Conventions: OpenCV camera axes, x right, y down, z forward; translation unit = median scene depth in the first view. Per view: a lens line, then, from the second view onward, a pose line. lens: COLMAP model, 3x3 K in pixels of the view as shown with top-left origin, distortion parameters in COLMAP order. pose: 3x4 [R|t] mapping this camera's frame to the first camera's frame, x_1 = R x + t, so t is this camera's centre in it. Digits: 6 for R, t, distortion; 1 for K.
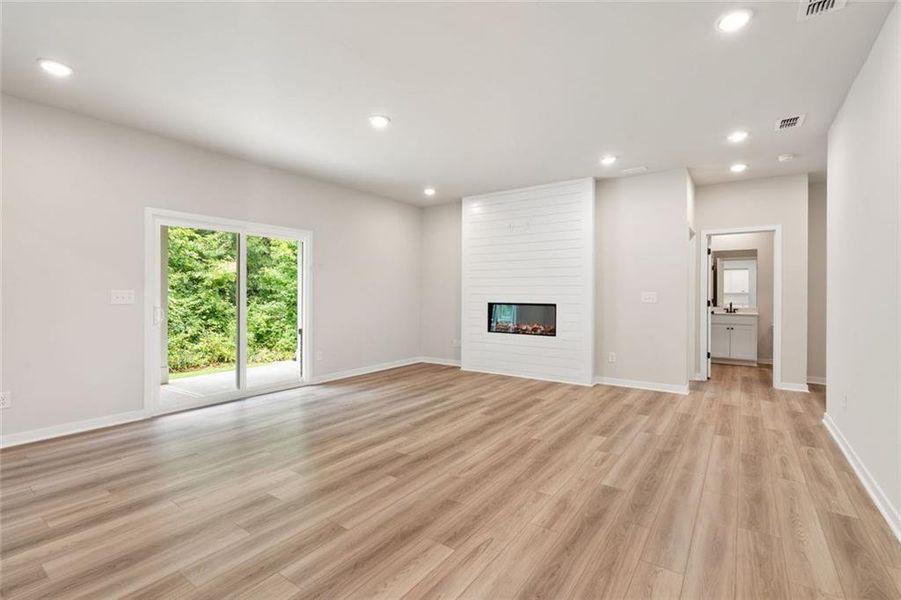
lens RADIAL K [[404.7, 0, 446.0], [0, 404.7, 294.8], [0, 0, 1]] dist [-0.009449, 0.000929]
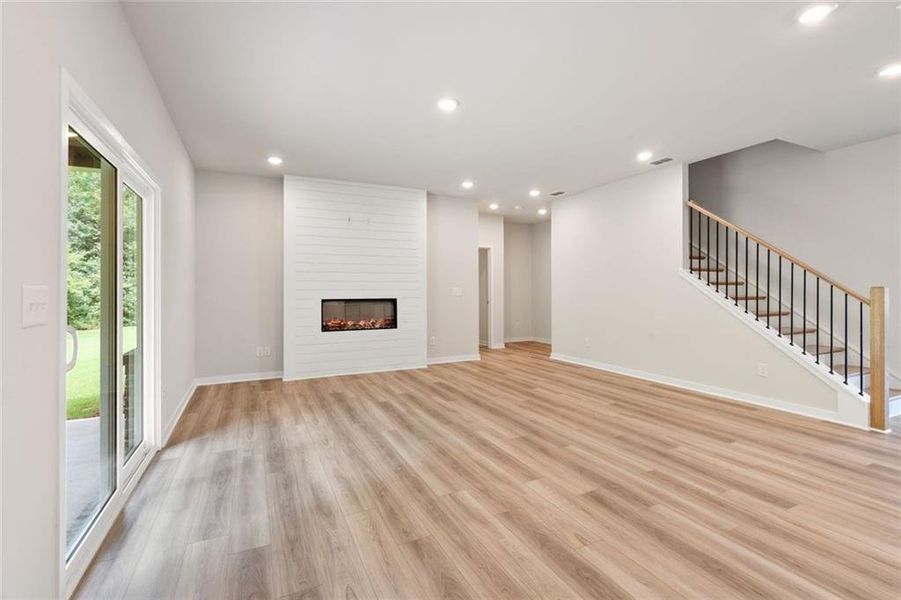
lens RADIAL K [[404.7, 0, 460.8], [0, 404.7, 289.4], [0, 0, 1]] dist [-0.009449, 0.000929]
pose [[0.478024, -0.005621, 0.878329, -1.739896], [0.007433, 0.999970, 0.002354, -0.010099], [-0.878315, 0.005404, 0.478052, 0.950180]]
